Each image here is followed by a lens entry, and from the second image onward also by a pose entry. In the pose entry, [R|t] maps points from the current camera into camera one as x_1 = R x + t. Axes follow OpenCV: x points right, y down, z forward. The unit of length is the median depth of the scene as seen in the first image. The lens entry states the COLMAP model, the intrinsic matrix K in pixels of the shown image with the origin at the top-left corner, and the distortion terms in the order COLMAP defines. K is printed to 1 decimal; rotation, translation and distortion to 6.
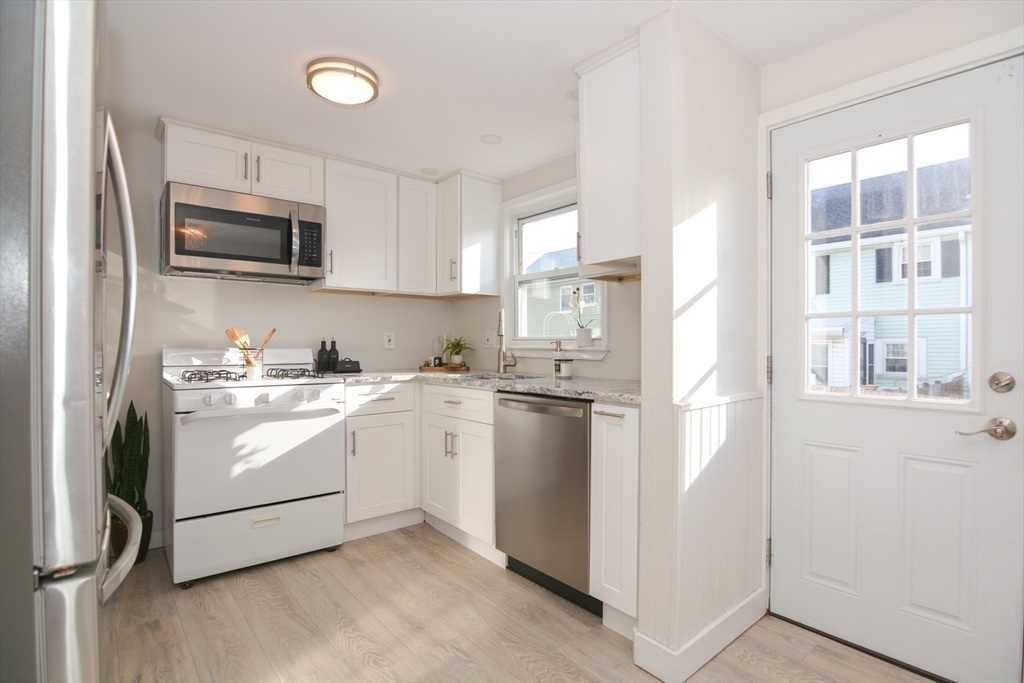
lens RADIAL K [[511.6, 0, 515.6], [0, 511.6, 348.1], [0, 0, 1]] dist [0.013008, -0.001908]
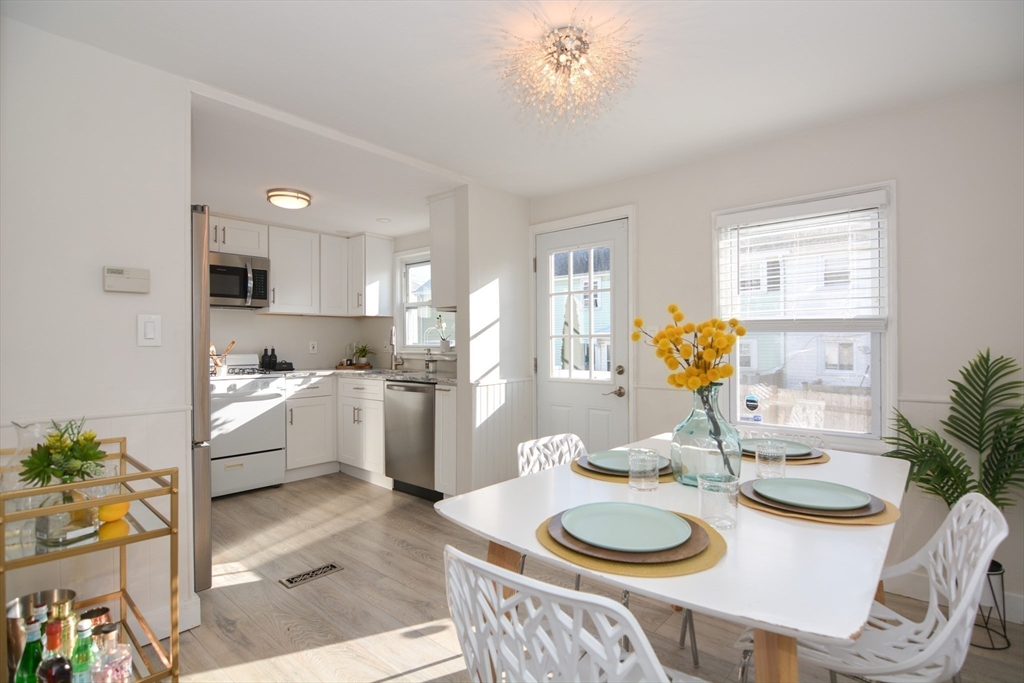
lens RADIAL K [[511.6, 0, 510.0], [0, 511.6, 346.9], [0, 0, 1]] dist [0.013008, -0.001908]
pose [[0.988892, -0.004994, 0.148552, 0.099331], [0.004855, 0.999987, 0.001294, -0.020192], [-0.148557, -0.000558, 0.988904, -0.596437]]
